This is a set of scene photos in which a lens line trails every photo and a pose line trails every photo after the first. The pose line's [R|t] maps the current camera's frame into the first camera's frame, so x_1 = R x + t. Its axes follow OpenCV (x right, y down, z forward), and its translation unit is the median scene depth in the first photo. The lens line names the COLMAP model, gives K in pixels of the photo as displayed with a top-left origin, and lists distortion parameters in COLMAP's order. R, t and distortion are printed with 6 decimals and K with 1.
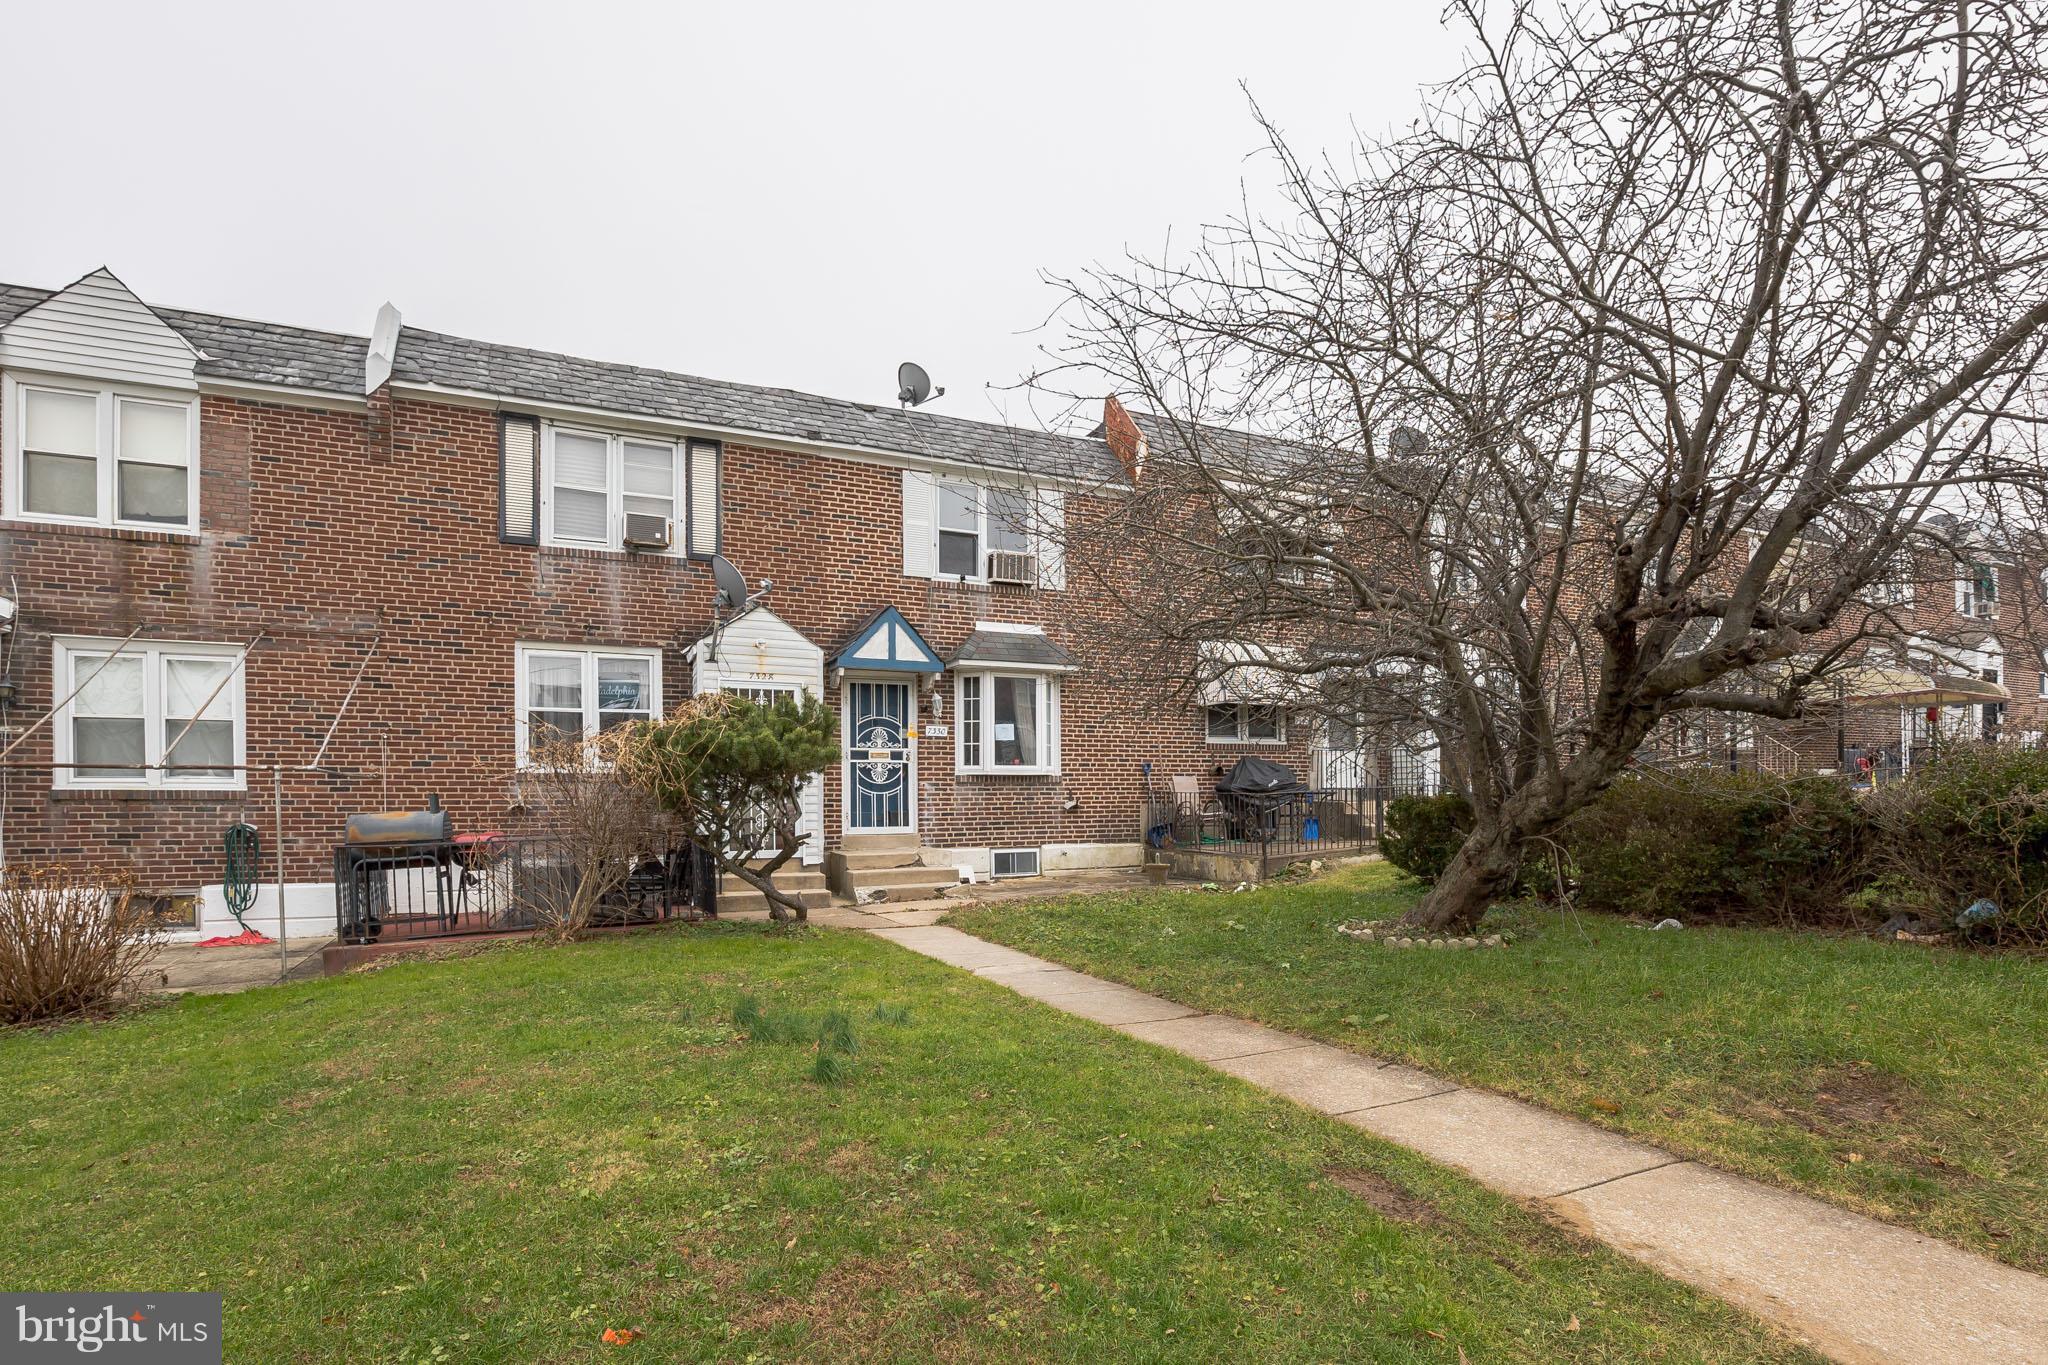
lens RADIAL K [[960.1, 0, 1024.0], [0, 960.1, 682.5], [0, 0, 1]] dist [0.001302, -0.000142]
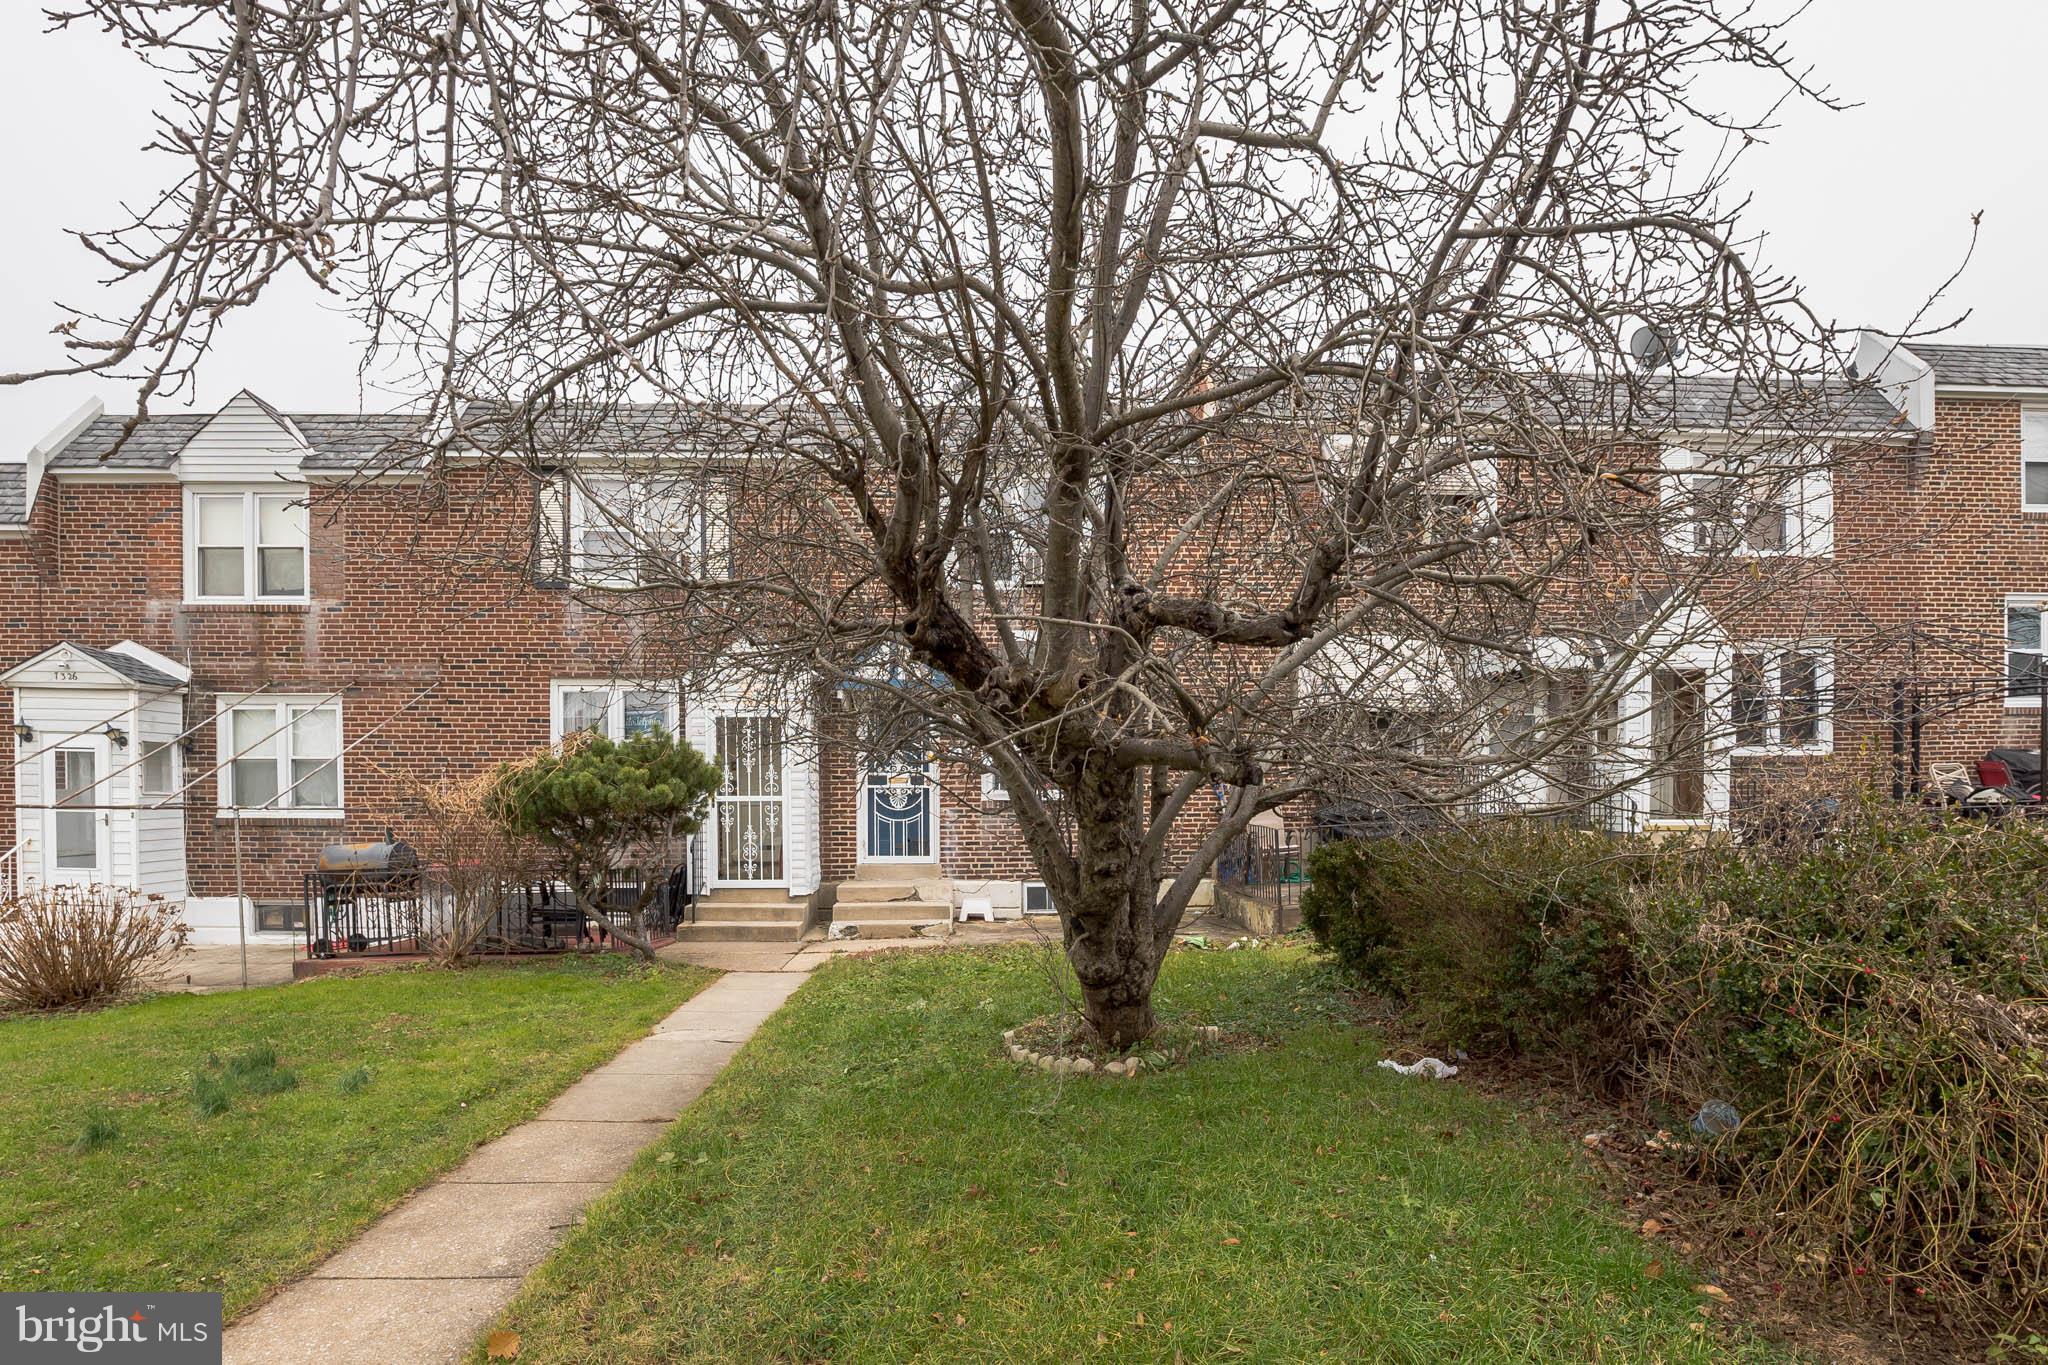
lens RADIAL K [[966.4, 0, 1024.1], [0, 966.4, 721.2], [0, 0, 1]] dist [0.000407, 0.000026]
pose [[0.928464, -0.033467, -0.369913, 0.390089], [0.042881, 0.998931, 0.017253, 0.008561], [0.368940, -0.031881, 0.928906, 0.205775]]
